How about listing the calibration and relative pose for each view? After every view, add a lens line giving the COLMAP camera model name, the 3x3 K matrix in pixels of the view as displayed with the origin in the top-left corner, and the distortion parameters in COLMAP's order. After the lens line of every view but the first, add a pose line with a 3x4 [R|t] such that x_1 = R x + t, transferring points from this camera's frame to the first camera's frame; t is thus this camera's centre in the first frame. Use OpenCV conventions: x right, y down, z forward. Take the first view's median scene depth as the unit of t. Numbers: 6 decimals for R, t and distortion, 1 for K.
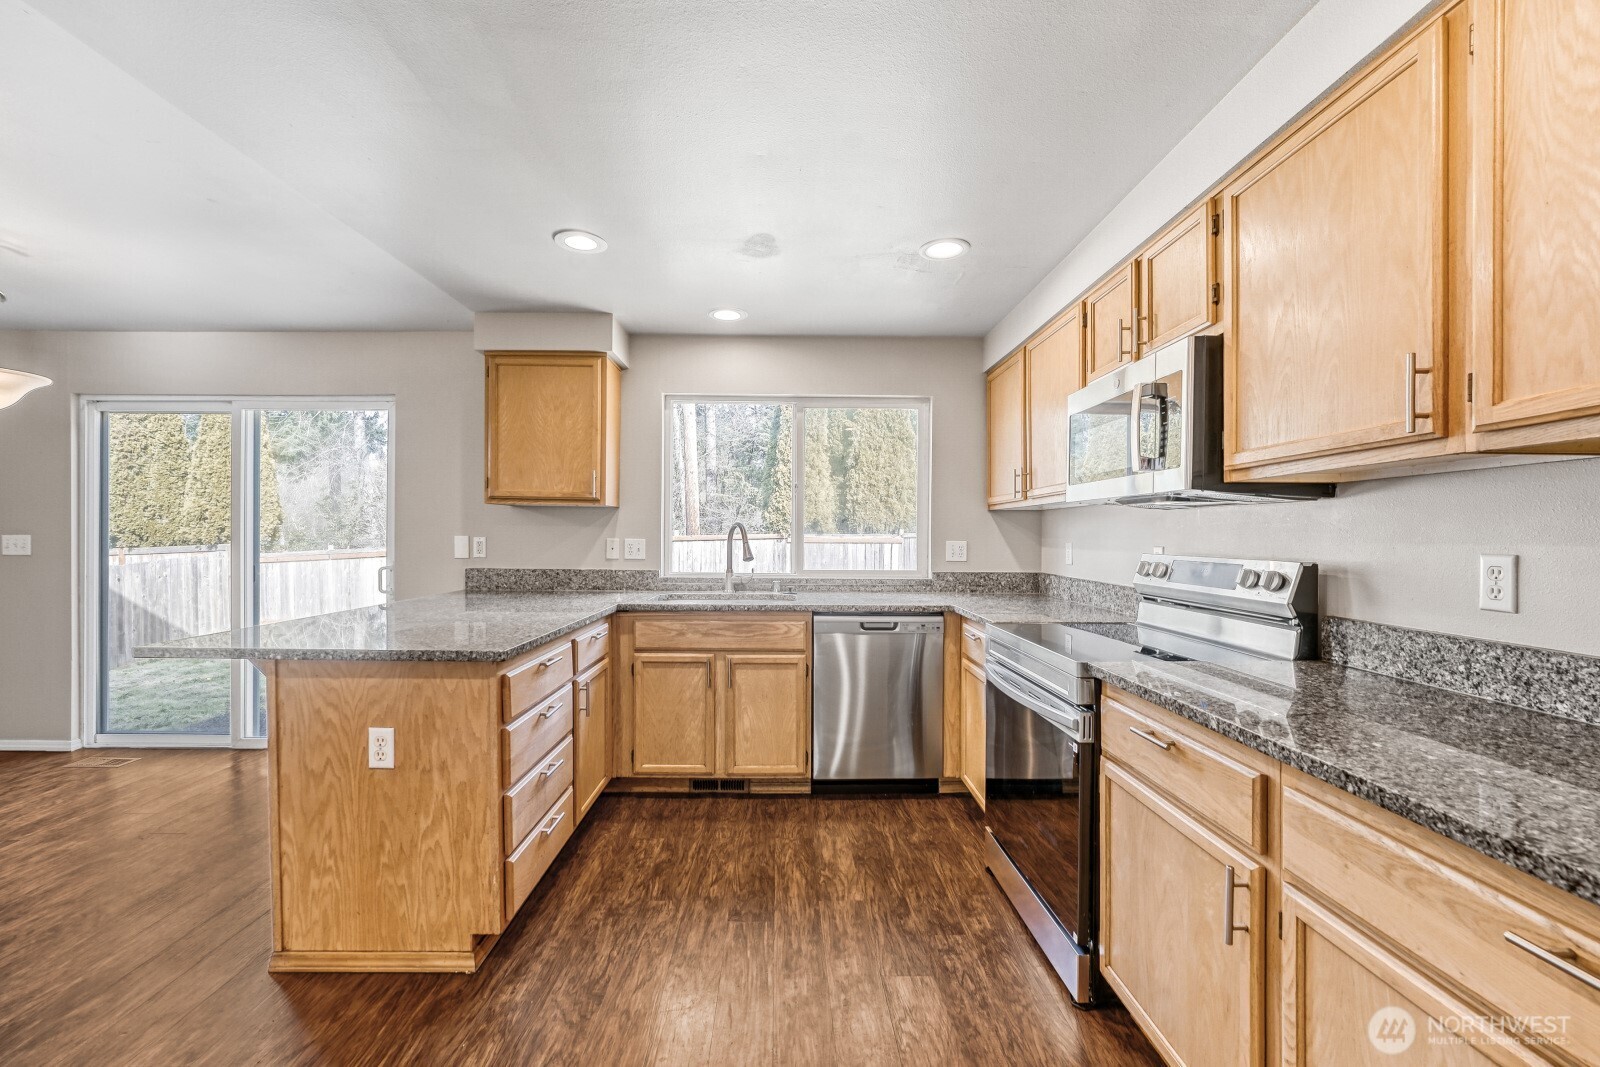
lens RADIAL K [[664.7, 0, 828.7], [0, 664.7, 545.0], [0, 0, 1]] dist [-0.016185, 0.000086]
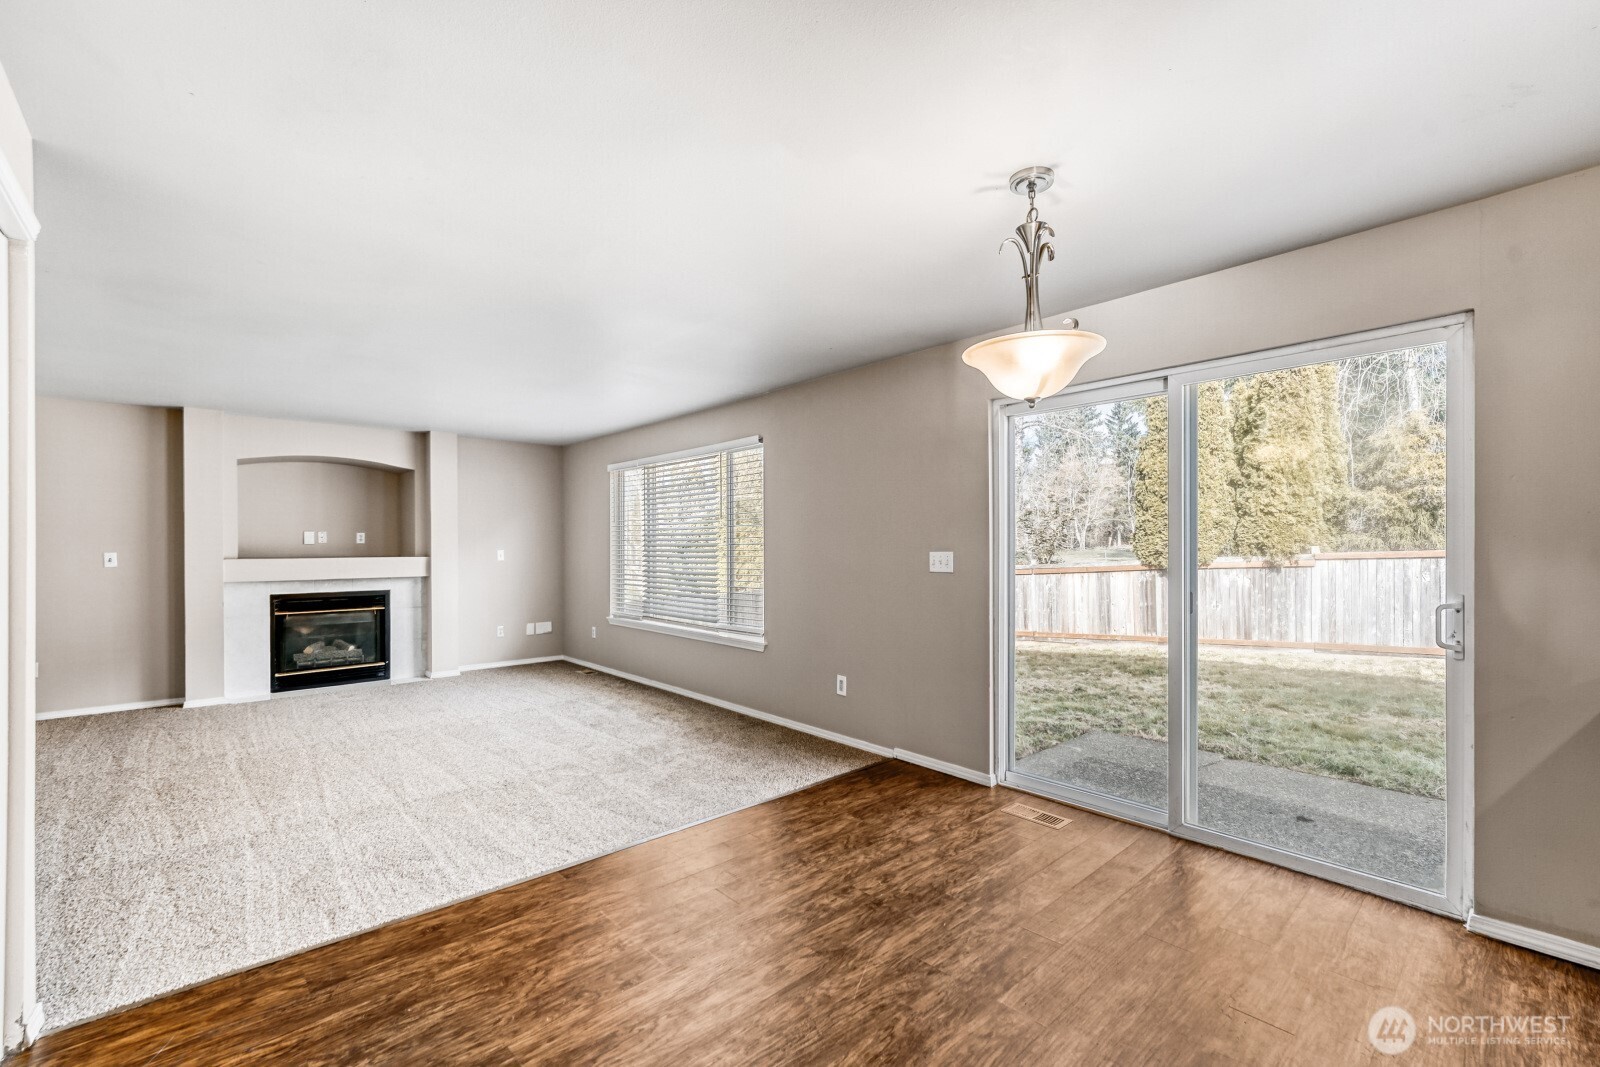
lens RADIAL K [[678.2, 0, 798.3], [0, 678.2, 545.4], [0, 0, 1]] dist [0.001264, 0.000169]
pose [[0.655504, -0.008380, -0.755145, -1.125116], [-0.001448, 0.999923, -0.012353, -0.022373], [0.755190, 0.009191, 0.655441, 0.294881]]
